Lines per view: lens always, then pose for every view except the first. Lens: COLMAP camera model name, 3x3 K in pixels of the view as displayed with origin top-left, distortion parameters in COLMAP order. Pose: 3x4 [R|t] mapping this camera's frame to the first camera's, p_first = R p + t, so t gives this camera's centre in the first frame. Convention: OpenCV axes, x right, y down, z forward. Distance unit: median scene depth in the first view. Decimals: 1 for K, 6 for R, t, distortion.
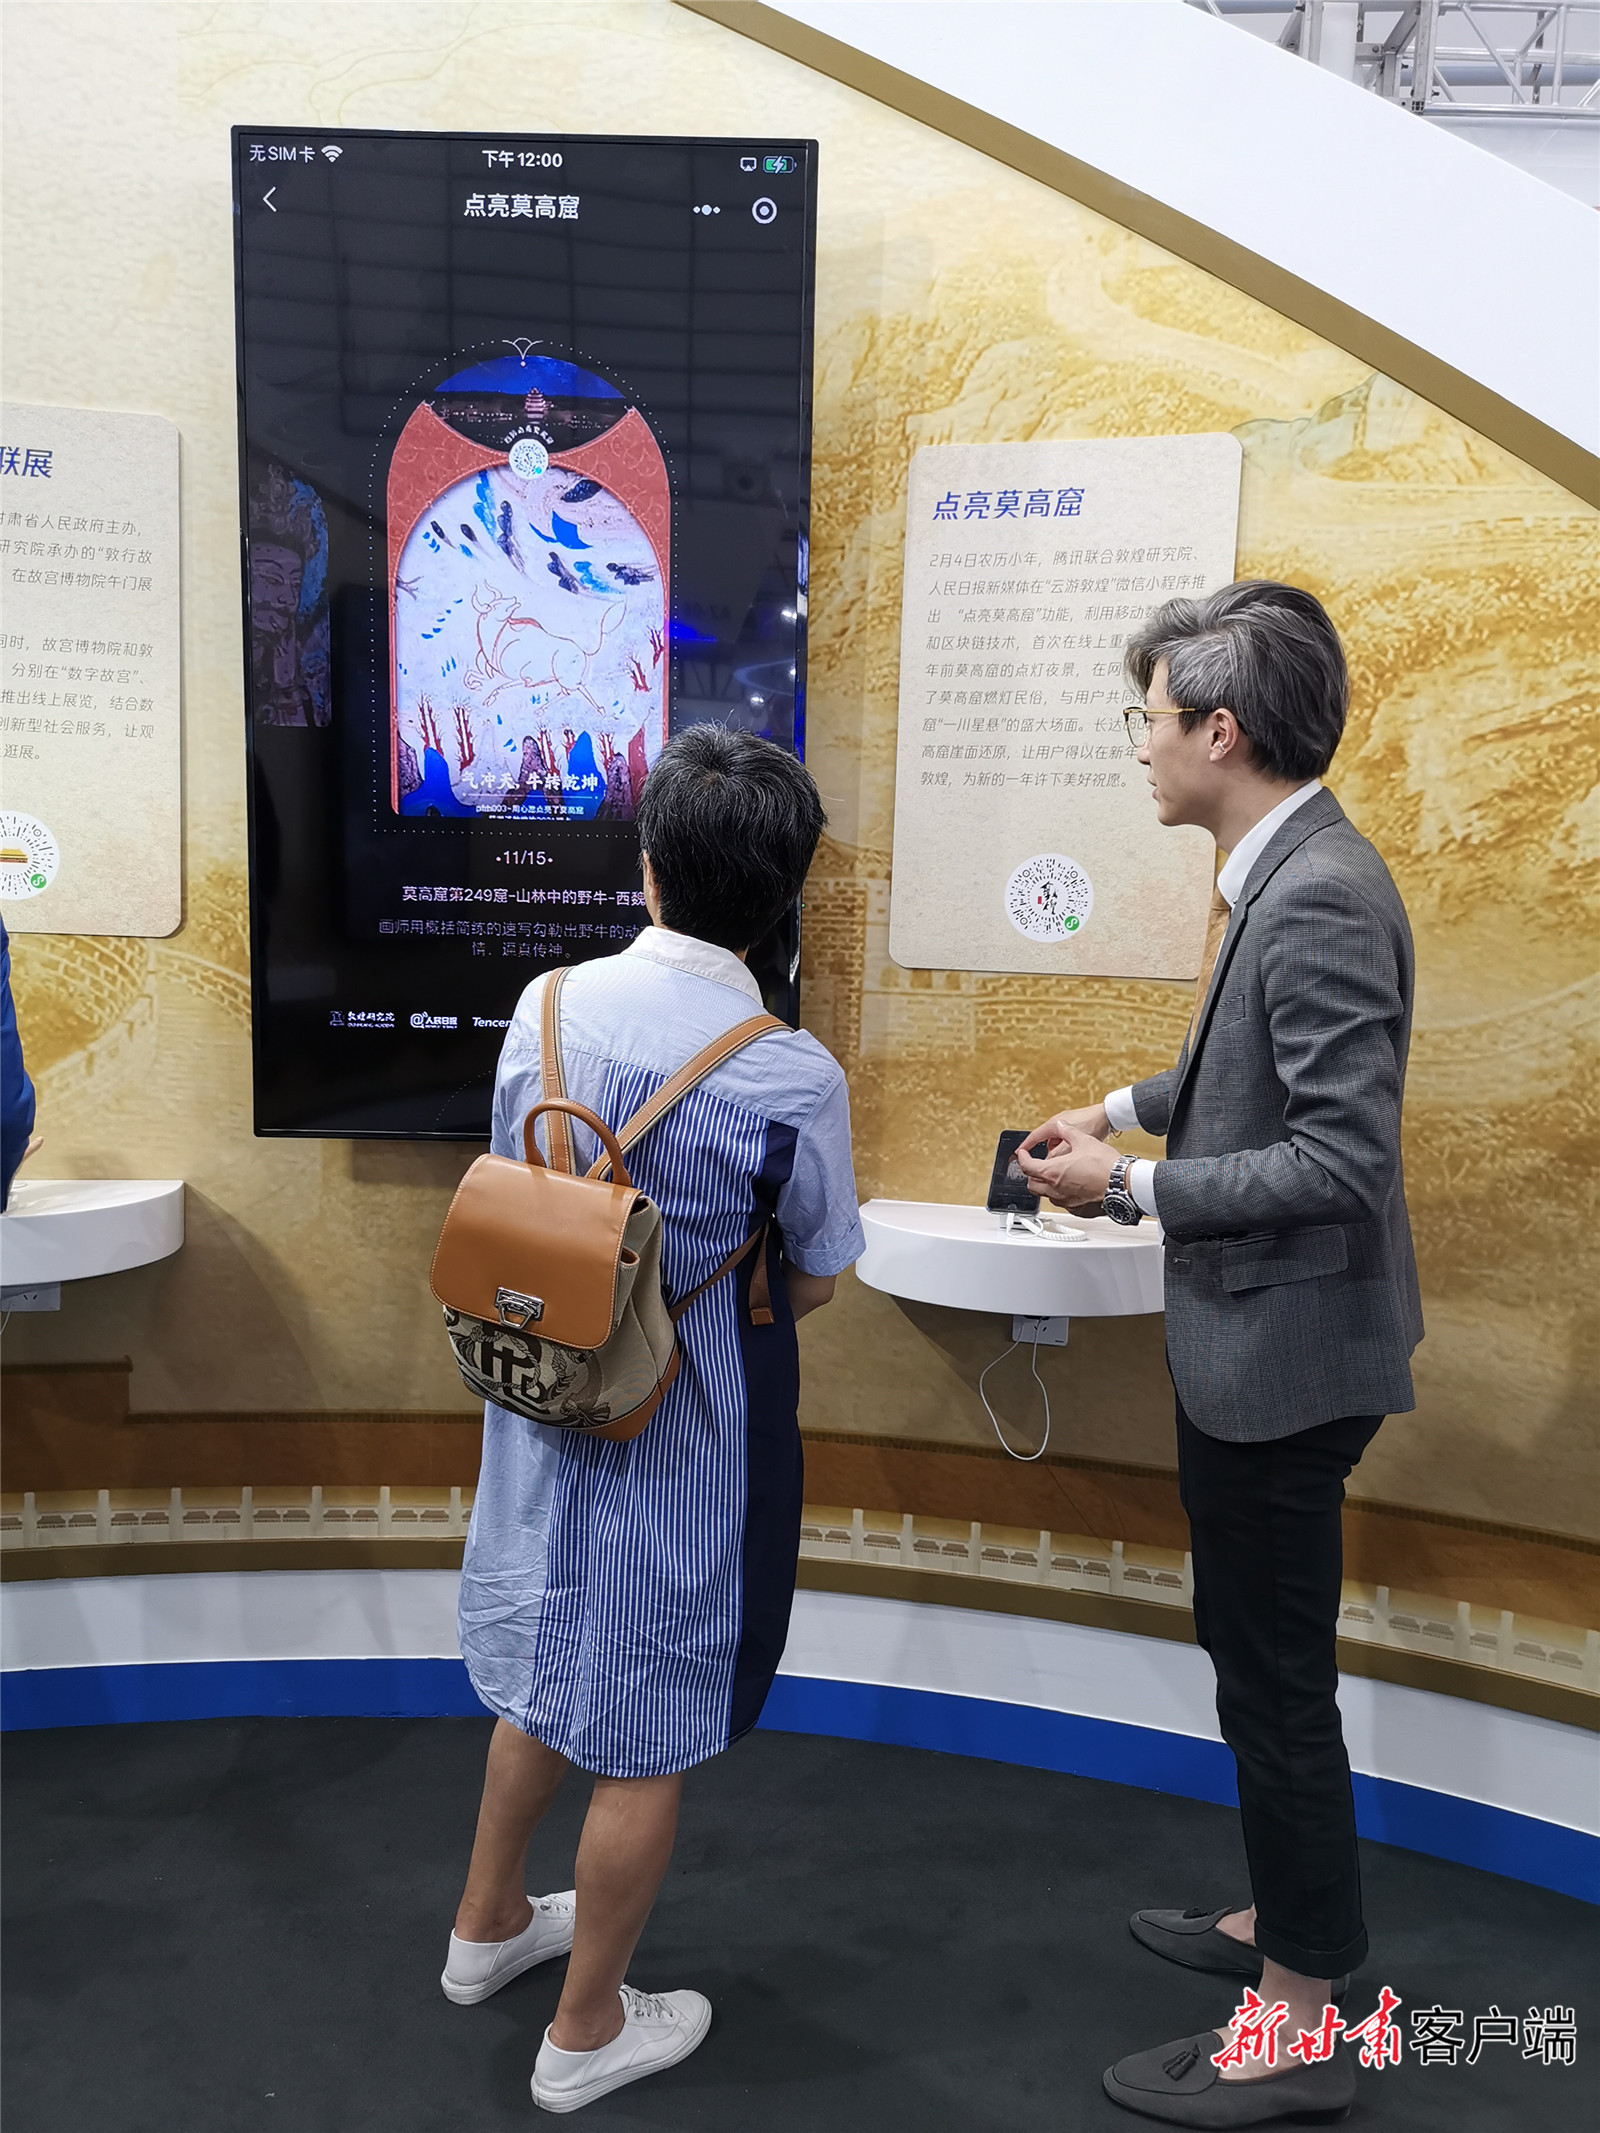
lens RADIAL K [[1708.6, 0, 800.0], [0, 1708.6, 1066.5], [0, 0, 1]] dist [0.068734, -0.002104]
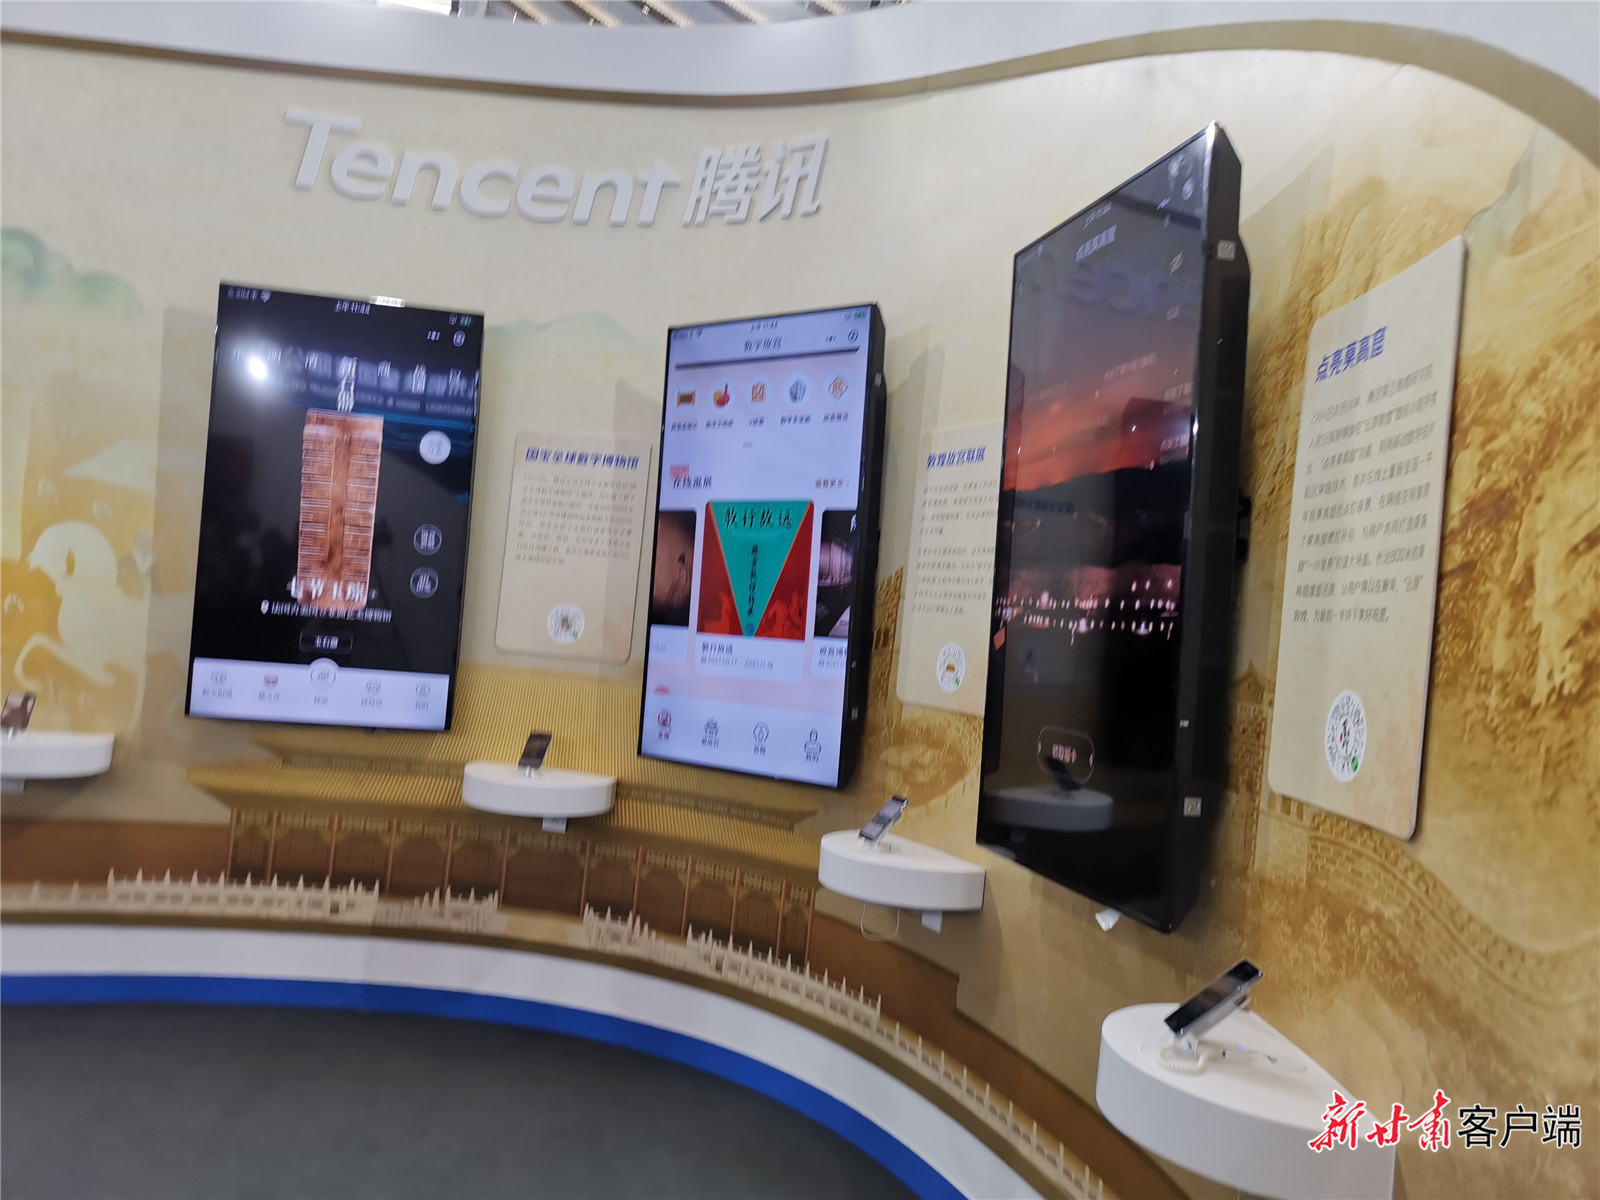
lens RADIAL K [[1281.6, 0, 800.0], [0, 1281.6, 600.0], [0, 0, 1]] dist [0.068734, -0.002104]
pose [[0.229352, -0.027002, -0.972969, 0.804140], [-0.184213, 0.980345, -0.070630, -0.066468], [0.955753, 0.195433, 0.219870, 0.541497]]
